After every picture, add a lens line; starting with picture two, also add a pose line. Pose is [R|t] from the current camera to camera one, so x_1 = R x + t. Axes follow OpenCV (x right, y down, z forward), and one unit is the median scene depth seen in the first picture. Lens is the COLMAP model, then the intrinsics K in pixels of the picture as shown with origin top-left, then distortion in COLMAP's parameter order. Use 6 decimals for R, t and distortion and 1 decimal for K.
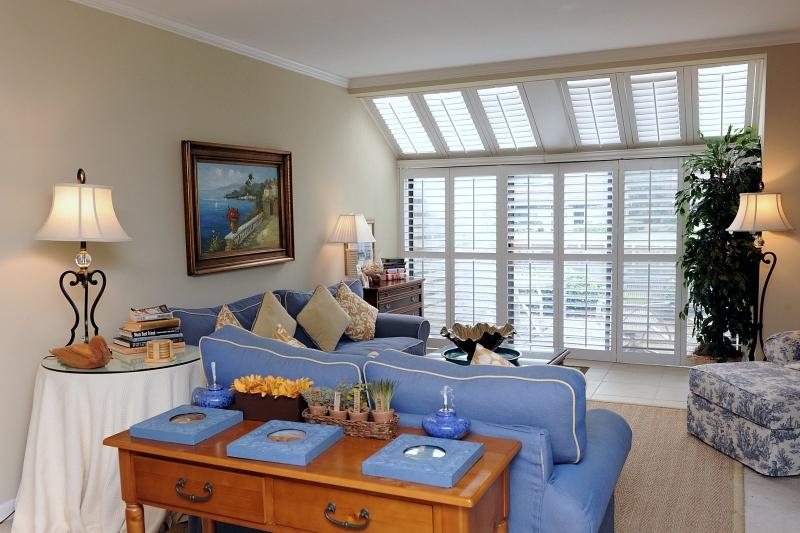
lens RADIAL K [[704.4, 0, 400.0], [0, 704.4, 266.5], [0, 0, 1]] dist [-0.009622, 0.002604]
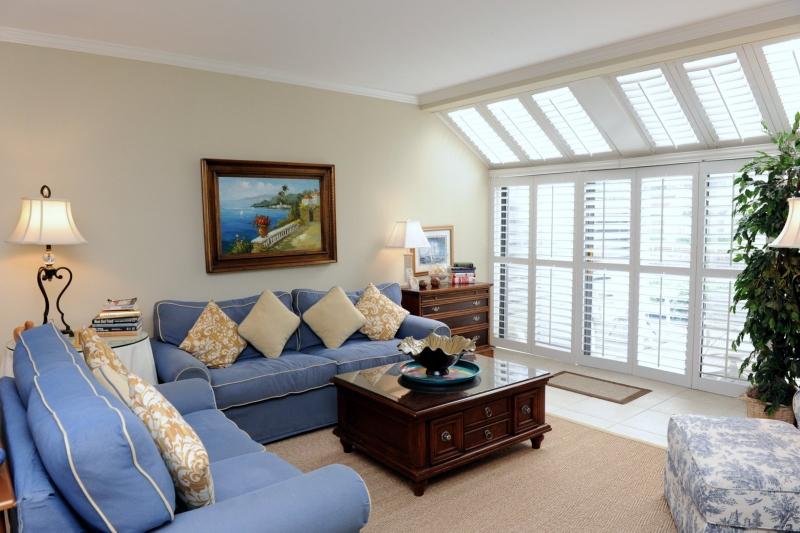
lens RADIAL K [[565.6, 0, 400.0], [0, 565.6, 266.5], [0, 0, 1]] dist [-0.051152, -0.000110]
pose [[0.899899, 0.039995, -0.434260, 0.316964], [-0.035935, 0.999200, 0.017558, -0.020901], [0.434615, -0.000196, 0.900616, 0.230619]]
